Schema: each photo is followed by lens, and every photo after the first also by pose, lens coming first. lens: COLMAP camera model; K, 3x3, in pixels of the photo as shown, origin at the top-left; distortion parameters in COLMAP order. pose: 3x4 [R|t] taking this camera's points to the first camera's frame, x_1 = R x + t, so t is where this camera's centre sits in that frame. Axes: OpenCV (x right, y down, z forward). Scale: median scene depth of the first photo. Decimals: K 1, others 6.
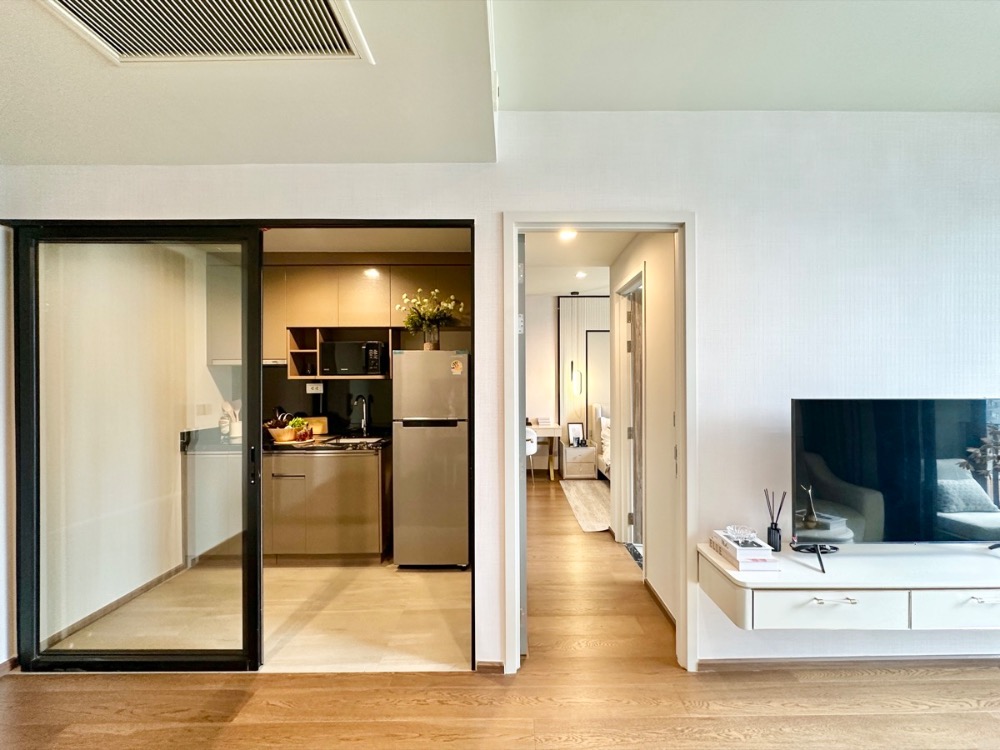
lens RADIAL K [[409.7, 0, 505.7], [0, 409.7, 369.8], [0, 0, 1]] dist [-0.013590, -0.000244]
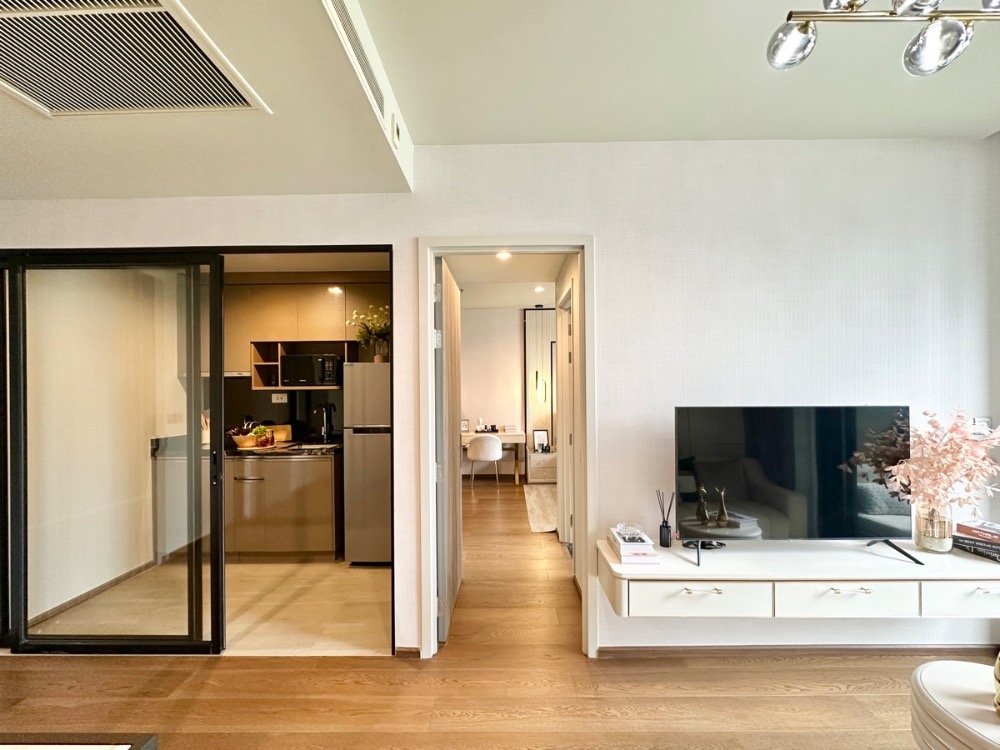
lens RADIAL K [[398.3, 0, 497.8], [0, 398.3, 377.7], [0, 0, 1]] dist [-0.015272, 0.000157]
pose [[0.999908, -0.005013, -0.012595, 0.172707], [0.004980, 0.999984, -0.002637, -0.004211], [0.012608, 0.002574, 0.999917, -0.050141]]
